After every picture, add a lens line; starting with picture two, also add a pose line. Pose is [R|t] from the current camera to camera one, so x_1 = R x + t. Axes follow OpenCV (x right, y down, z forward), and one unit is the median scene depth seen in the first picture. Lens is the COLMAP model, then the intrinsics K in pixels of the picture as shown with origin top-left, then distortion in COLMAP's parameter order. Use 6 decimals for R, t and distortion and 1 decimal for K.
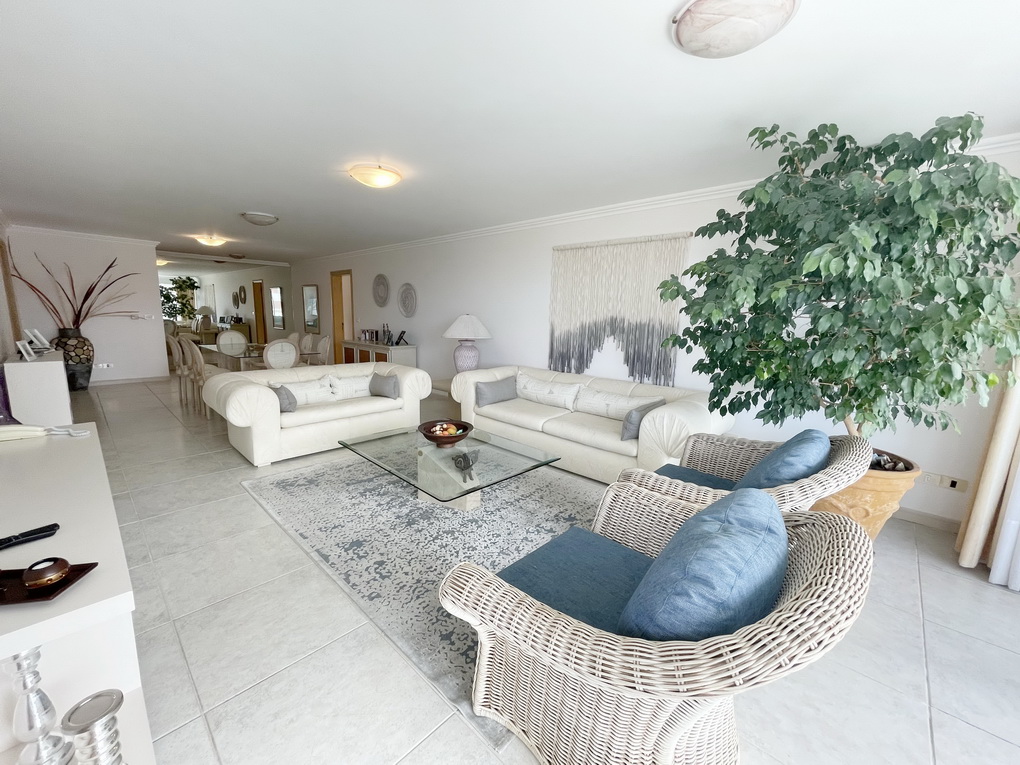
lens RADIAL K [[410.0, 0, 512.2], [0, 410.0, 380.9], [0, 0, 1]] dist [-0.009579, -0.000310]
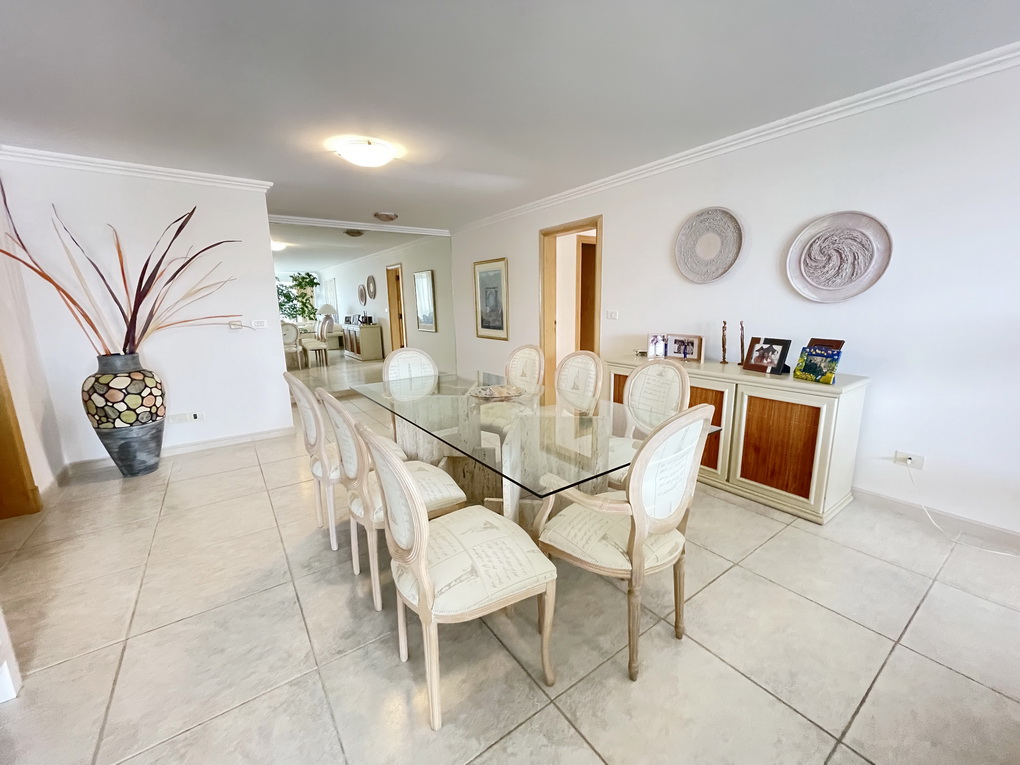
lens RADIAL K [[410.0, 0, 509.0], [0, 410.0, 383.6], [0, 0, 1]] dist [-0.009579, -0.000310]
pose [[0.977836, -0.002542, -0.209359, -0.221744], [0.009130, 0.999493, 0.030507, -0.044915], [0.209175, -0.031742, 0.977363, 0.262467]]
